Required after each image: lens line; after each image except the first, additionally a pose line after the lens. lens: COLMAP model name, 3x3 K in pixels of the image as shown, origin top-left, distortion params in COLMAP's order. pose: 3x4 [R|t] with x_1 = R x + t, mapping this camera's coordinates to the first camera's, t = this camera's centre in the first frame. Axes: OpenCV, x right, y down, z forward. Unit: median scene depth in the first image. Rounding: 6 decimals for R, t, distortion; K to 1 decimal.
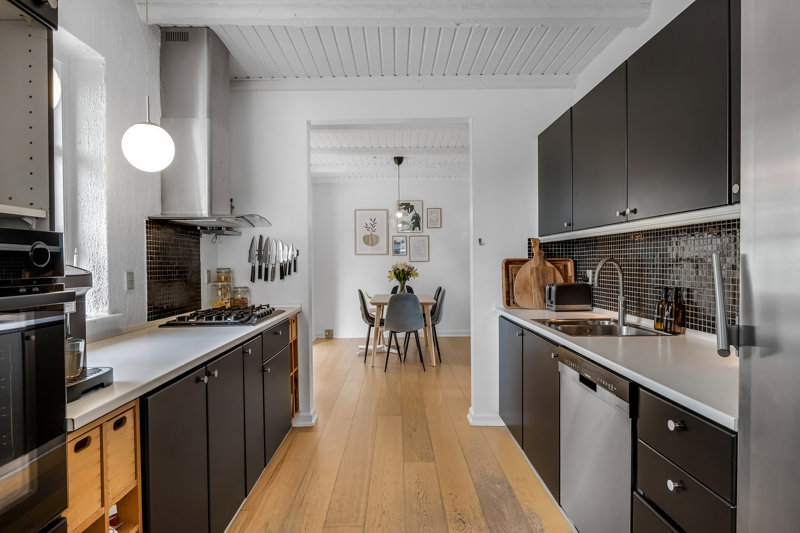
lens RADIAL K [[444.1, 0, 400.0], [0, 444.1, 266.5], [0, 0, 1]] dist [-0.001529, -0.000307]
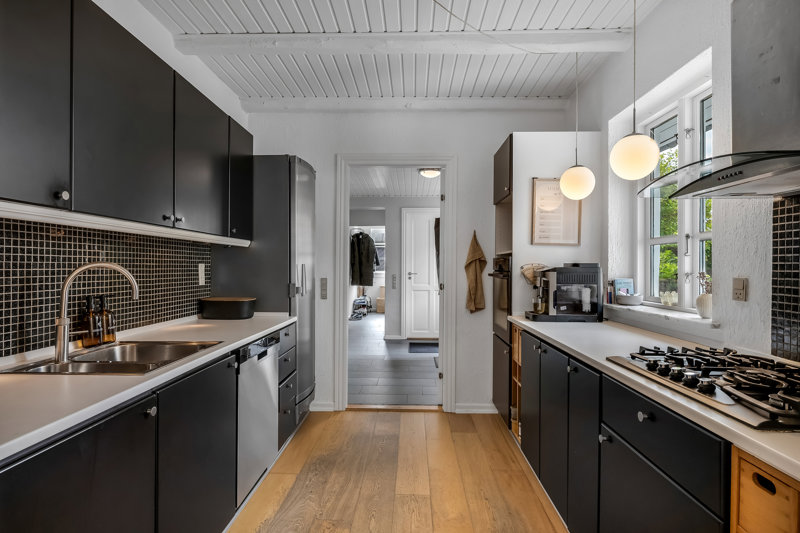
lens RADIAL K [[444.1, 0, 400.0], [0, 444.1, 266.5], [0, 0, 1]] dist [-0.001529, -0.000307]
pose [[-0.999953, 0.003953, 0.008832, -0.021327], [0.004062, 0.999915, 0.012385, -0.018340], [-0.008782, 0.012420, -0.999884, 1.663545]]
